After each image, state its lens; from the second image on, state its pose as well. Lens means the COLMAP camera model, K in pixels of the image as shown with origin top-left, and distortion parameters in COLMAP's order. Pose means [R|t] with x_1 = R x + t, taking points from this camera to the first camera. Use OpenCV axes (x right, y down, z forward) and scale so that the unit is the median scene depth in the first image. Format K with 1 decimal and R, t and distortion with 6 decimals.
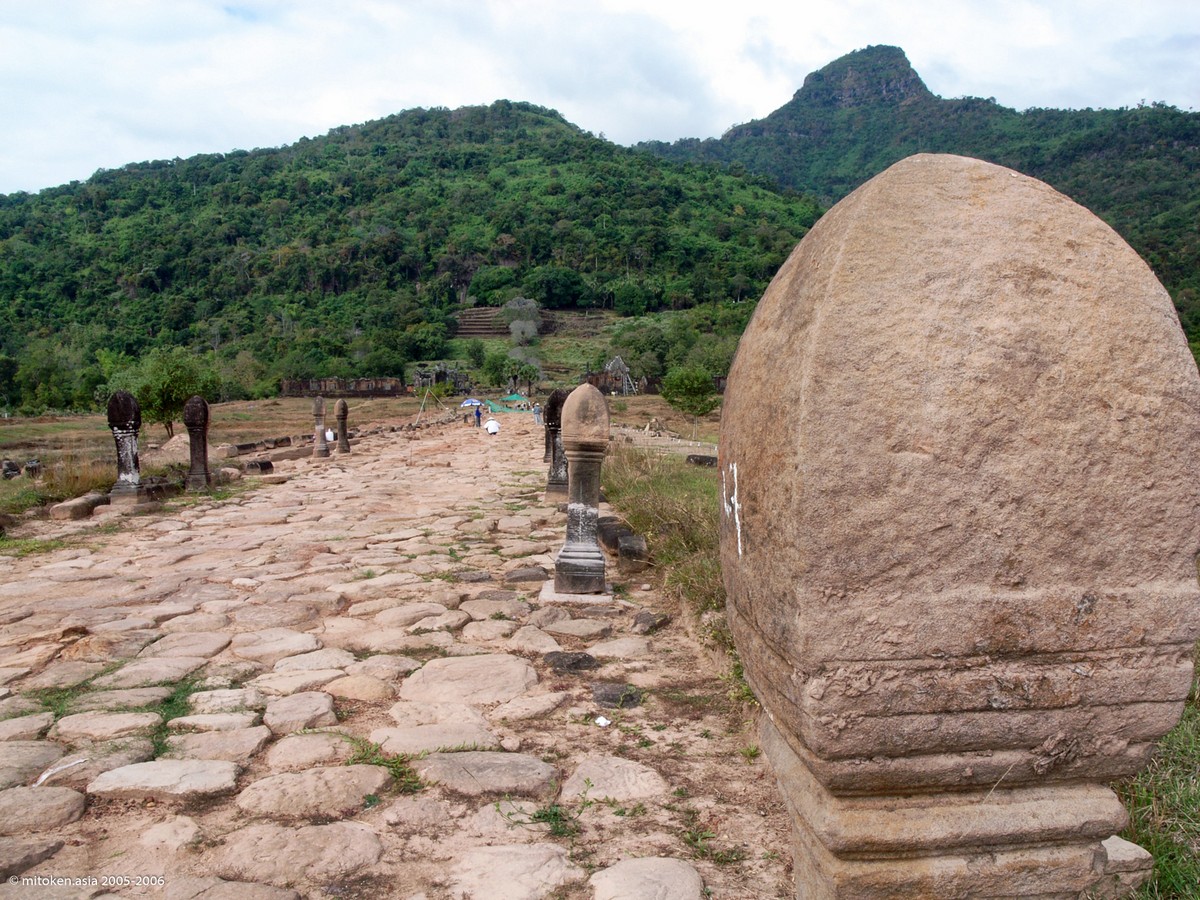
lens RADIAL K [[965.5, 0, 595.8], [0, 965.5, 453.0], [0, 0, 1]] dist [-0.041224, 0.017123]
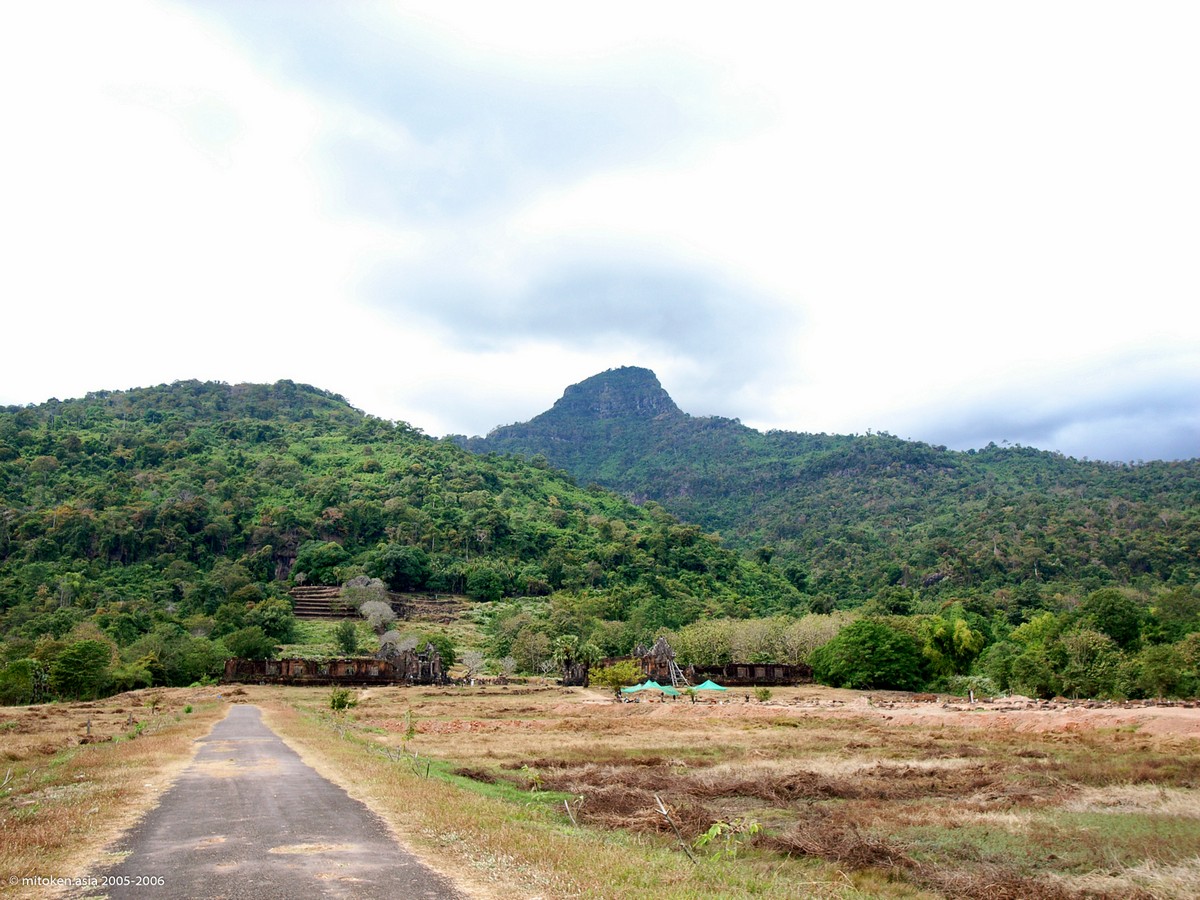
lens RADIAL K [[965.5, 0, 604.1], [0, 965.5, 450.6], [0, 0, 1]] dist [-0.041224, 0.017123]
pose [[0.961215, 0.072767, 0.266029, -0.076929], [0.011032, 0.953651, -0.300711, -0.001718], [-0.275581, 0.291983, 0.915861, 0.064559]]
